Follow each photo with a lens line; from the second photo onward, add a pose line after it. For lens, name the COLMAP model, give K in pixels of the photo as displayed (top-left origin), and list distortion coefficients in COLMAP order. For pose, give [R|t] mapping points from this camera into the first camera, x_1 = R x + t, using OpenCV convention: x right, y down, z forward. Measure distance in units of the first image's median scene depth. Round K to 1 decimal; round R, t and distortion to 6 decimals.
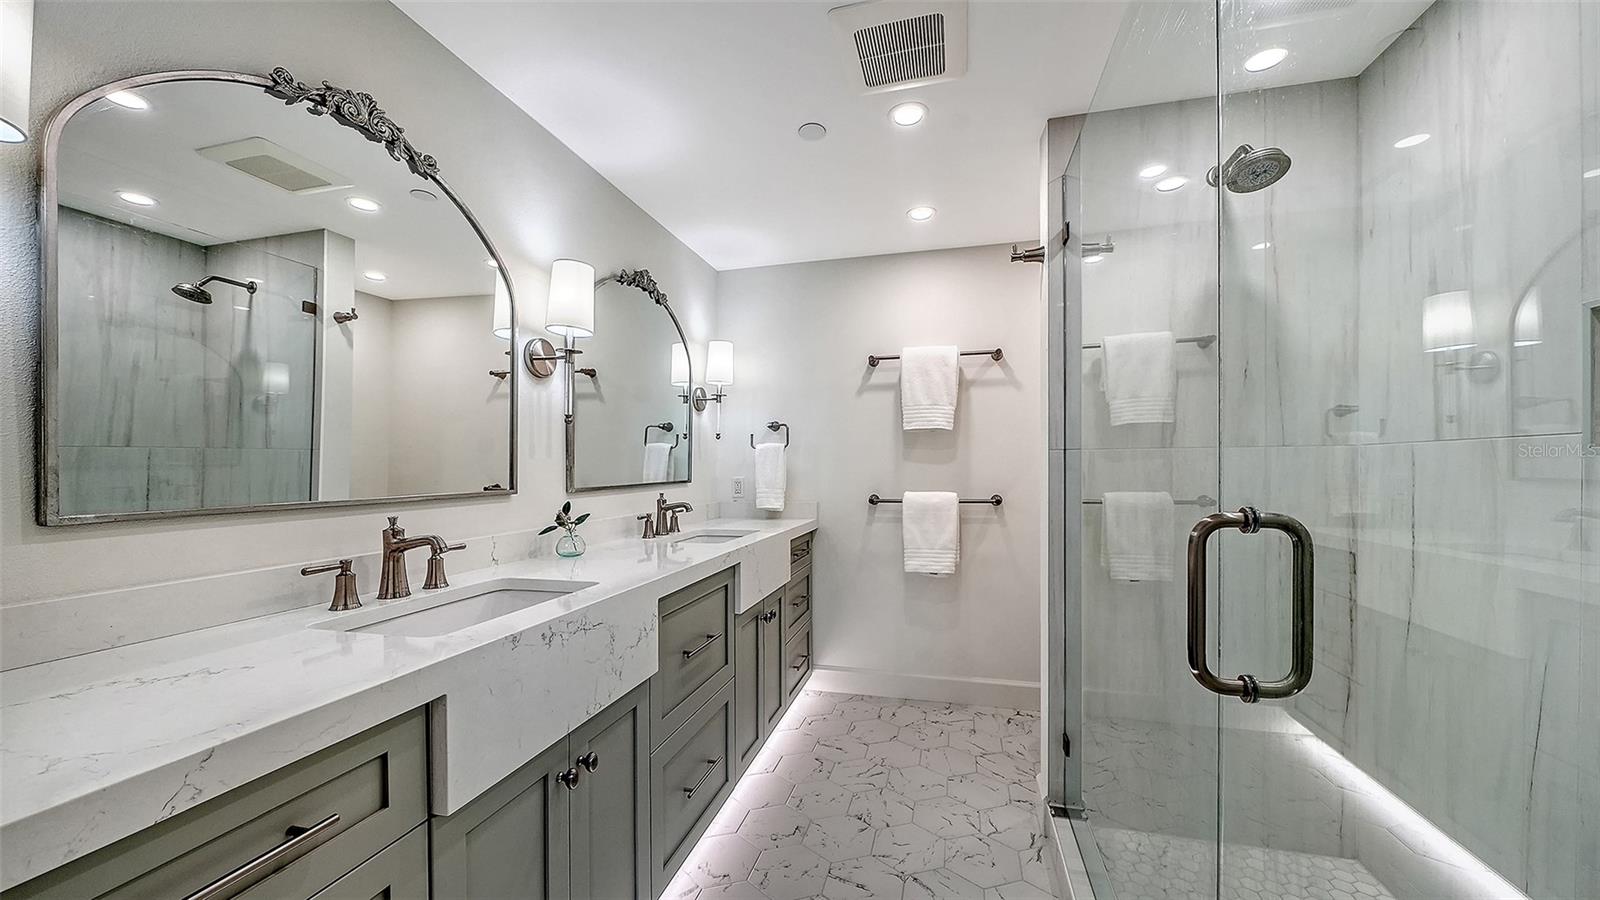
lens RADIAL K [[564.9, 0, 800.0], [0, 564.9, 450.0], [0, 0, 1]] dist [-0.000208, -0.000108]
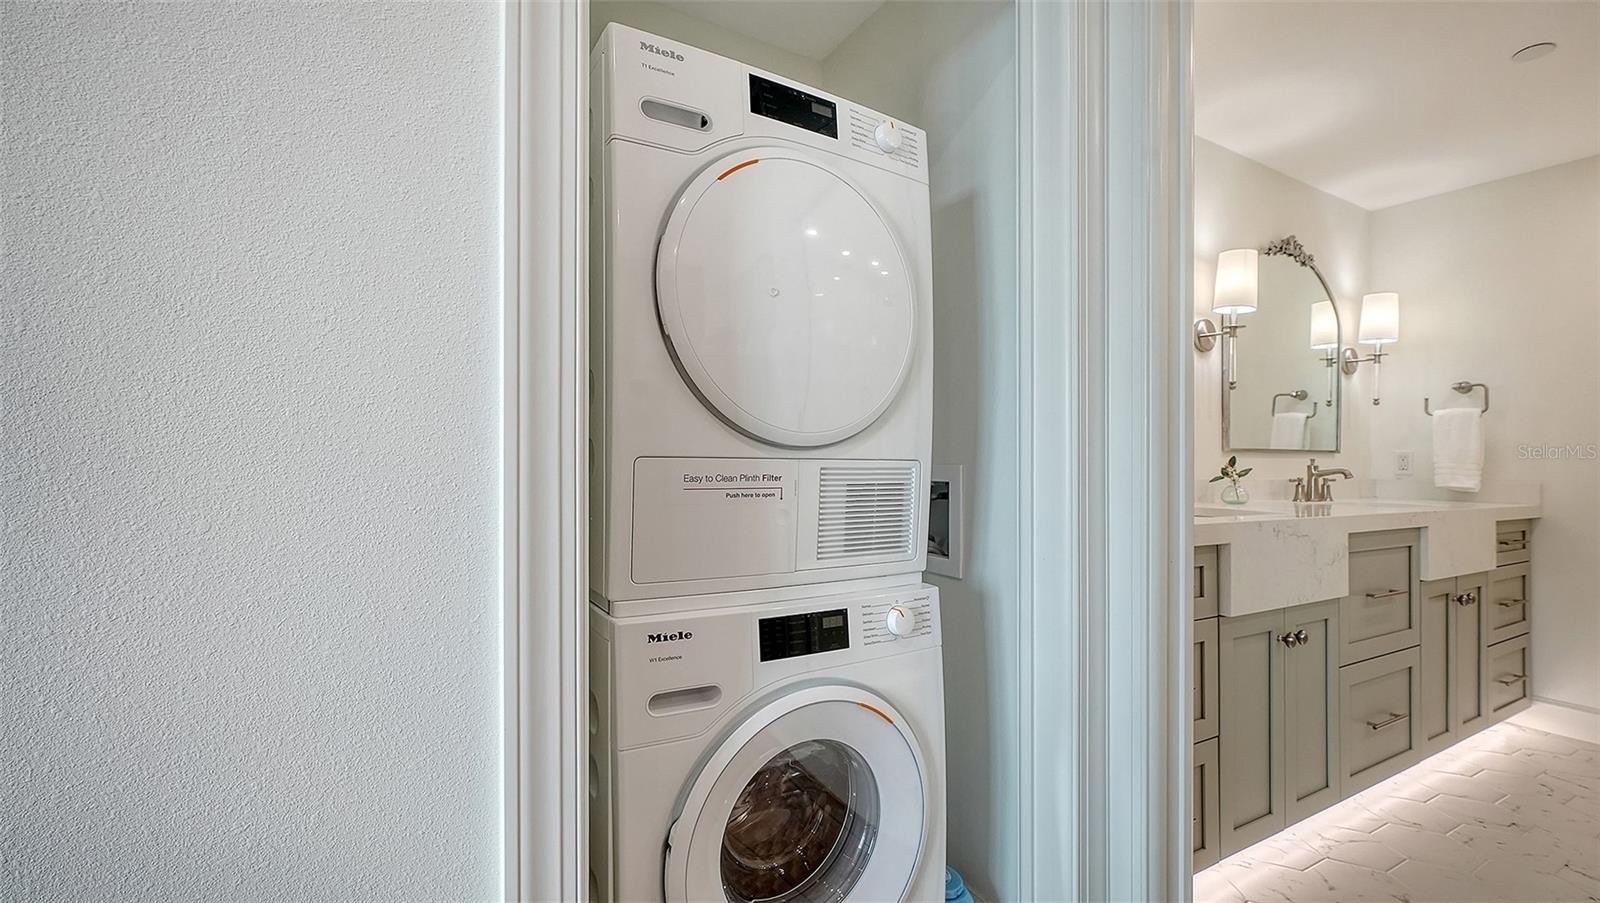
lens RADIAL K [[715.1, 0, 799.5], [0, 715.1, 440.8], [0, 0, 1]] dist [0.010087, -0.000812]
pose [[0.726080, -0.003073, -0.687604, -0.030914], [-0.000048, 0.999990, -0.004520, 0.047607], [0.687610, 0.003315, 0.726072, -0.496804]]
